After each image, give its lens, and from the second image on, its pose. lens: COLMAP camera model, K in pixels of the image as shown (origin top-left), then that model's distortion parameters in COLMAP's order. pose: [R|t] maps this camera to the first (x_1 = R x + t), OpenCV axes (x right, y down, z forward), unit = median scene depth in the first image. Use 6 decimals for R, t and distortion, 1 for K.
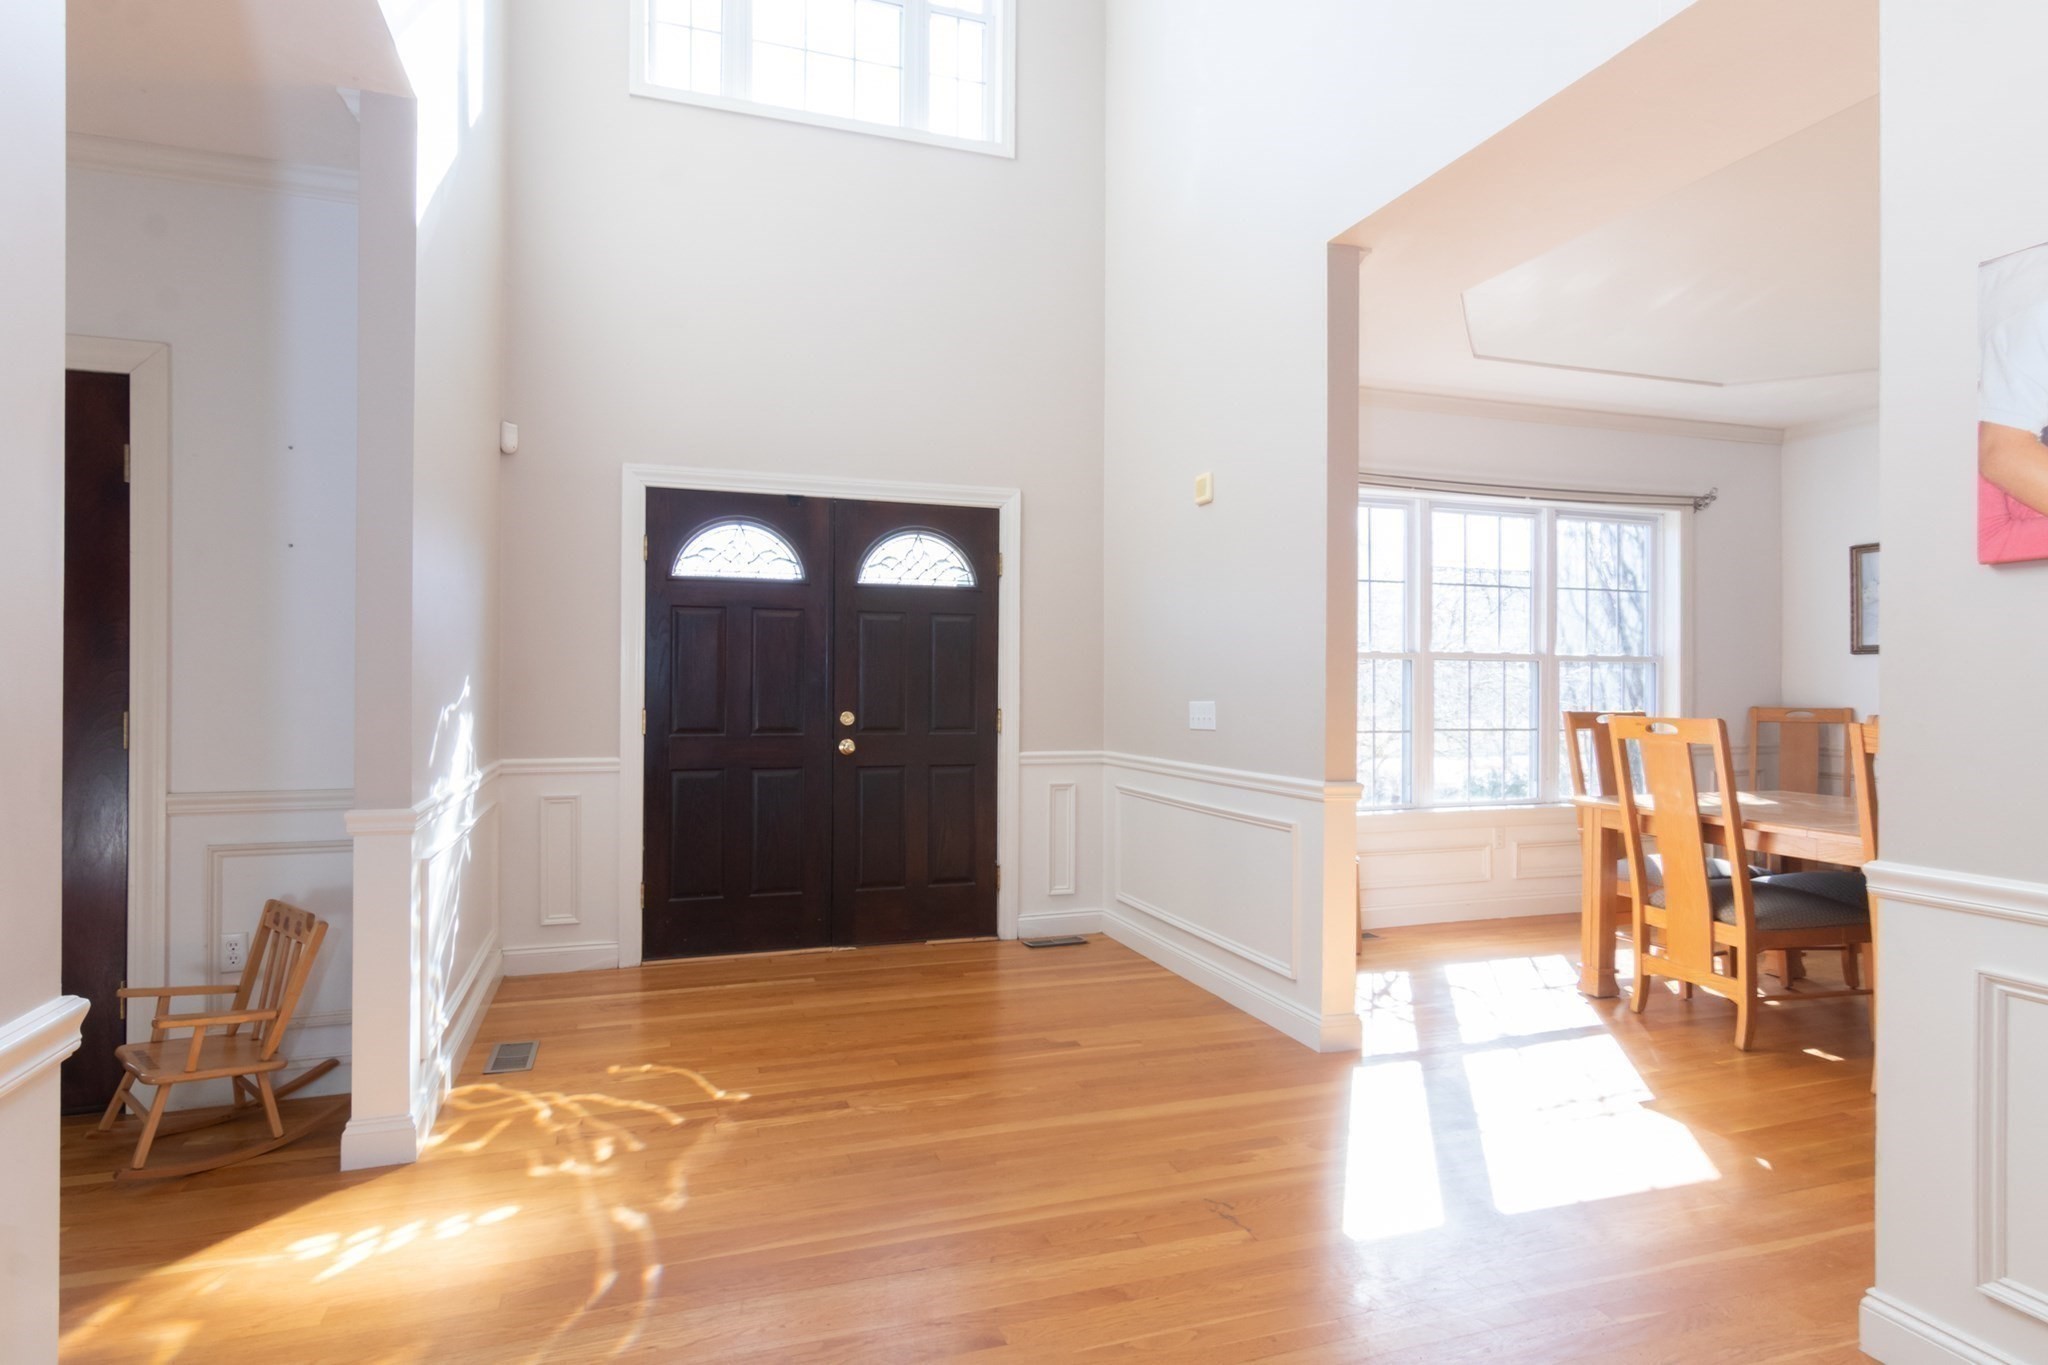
lens RADIAL K [[1178.0, 0, 1024.0], [0, 1178.0, 682.5], [0, 0, 1]] dist [-0.040292, 0.000460]
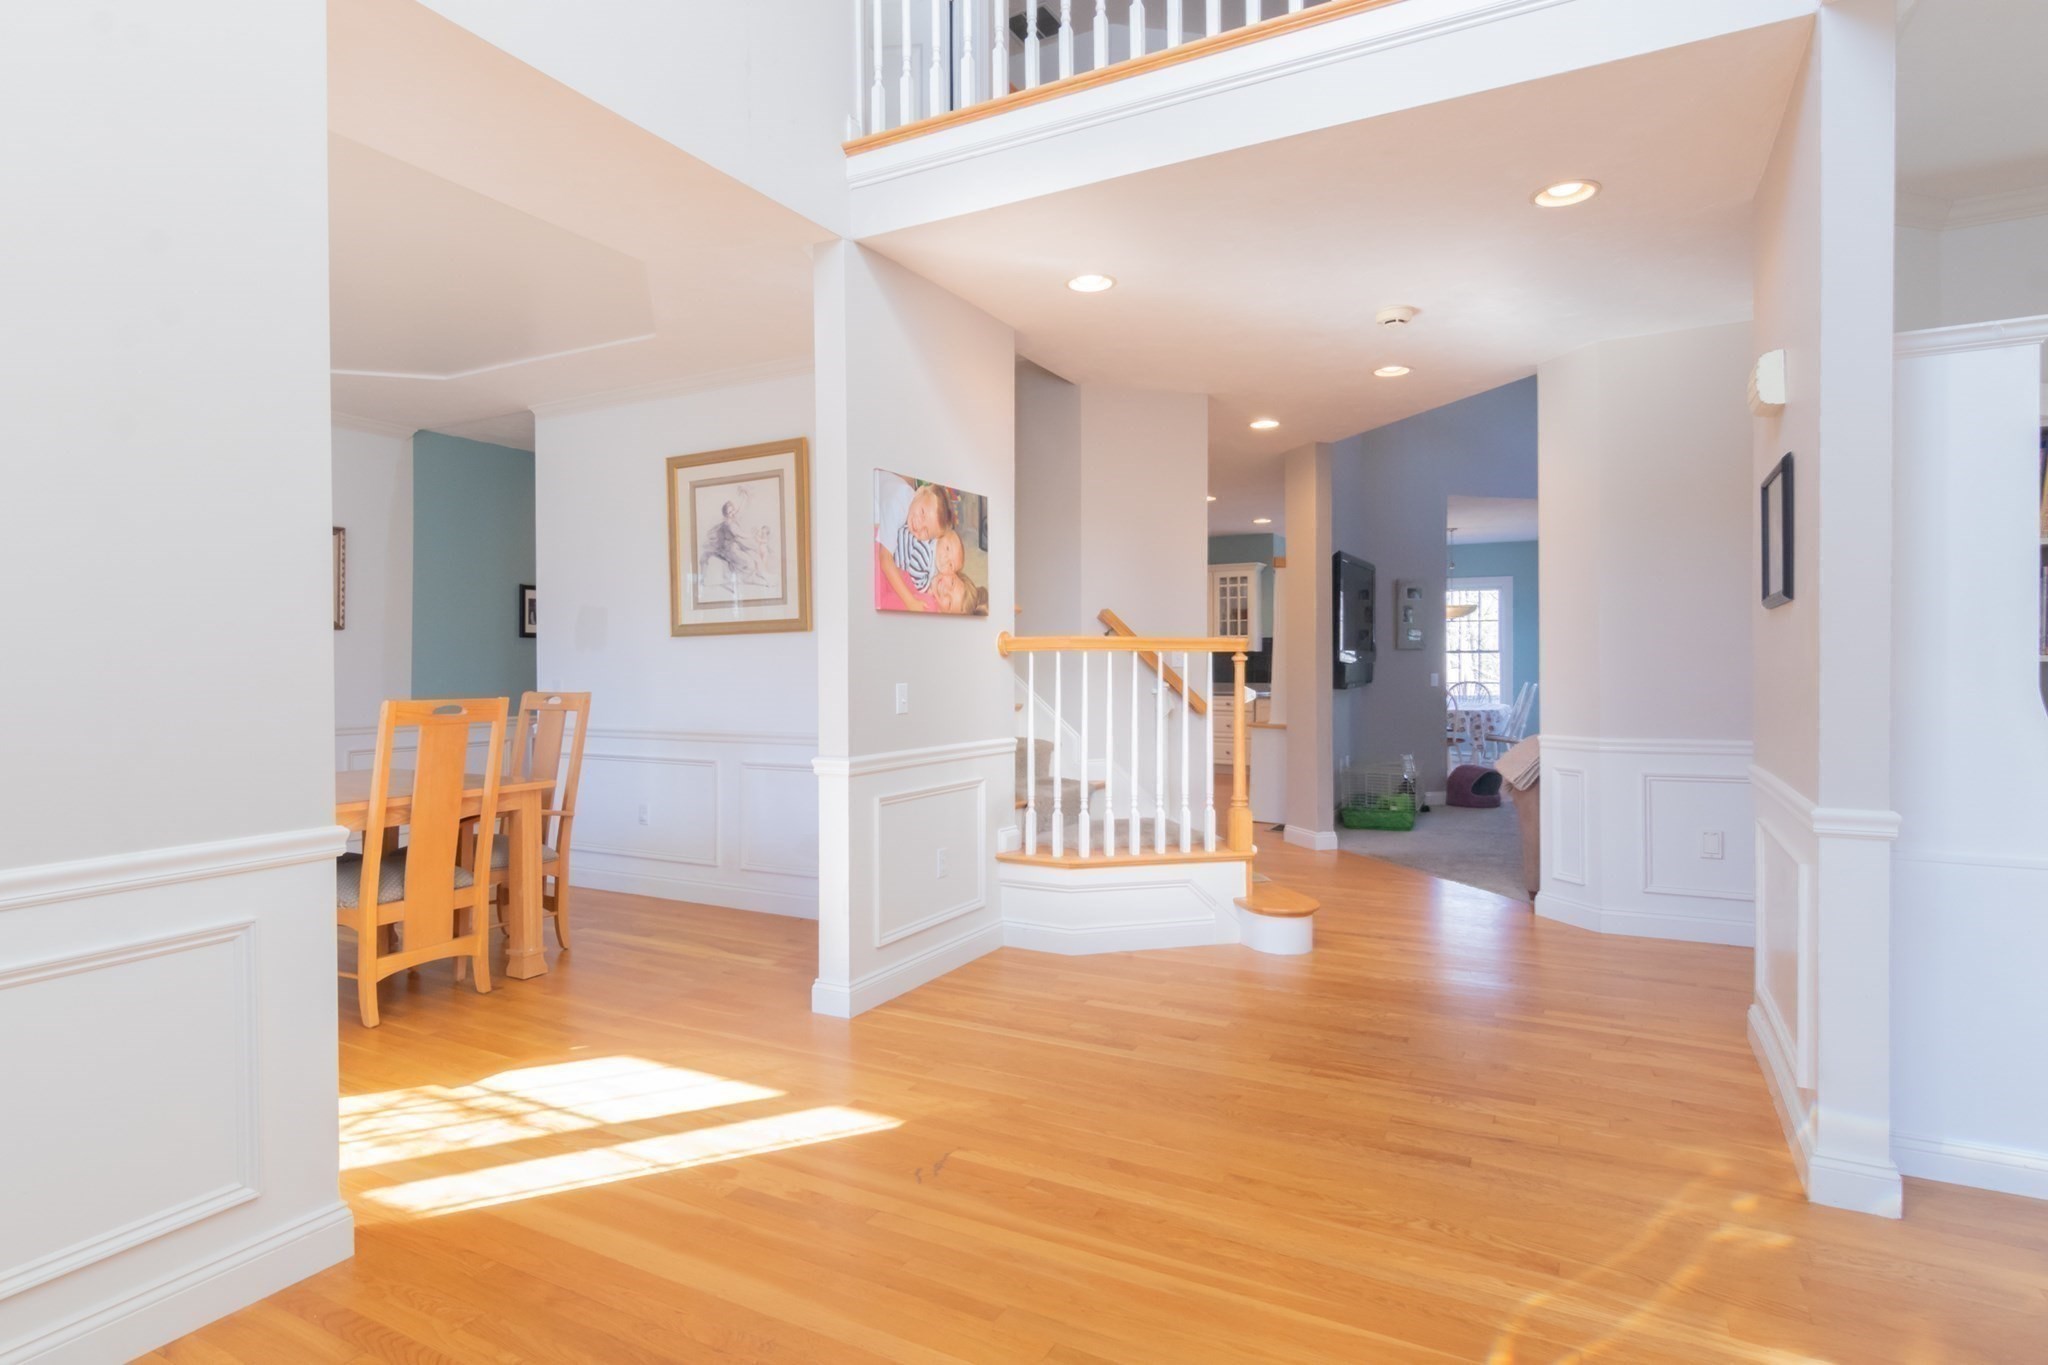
lens RADIAL K [[1022.5, 0, 1022.3], [0, 1022.5, 671.2], [0, 0, 1]] dist [0.002077, 0.000366]
pose [[-0.681435, -0.013020, 0.731762, -0.534290], [-0.004732, 0.999899, 0.013384, -0.010516], [-0.731863, 0.005658, -0.681428, 1.505749]]
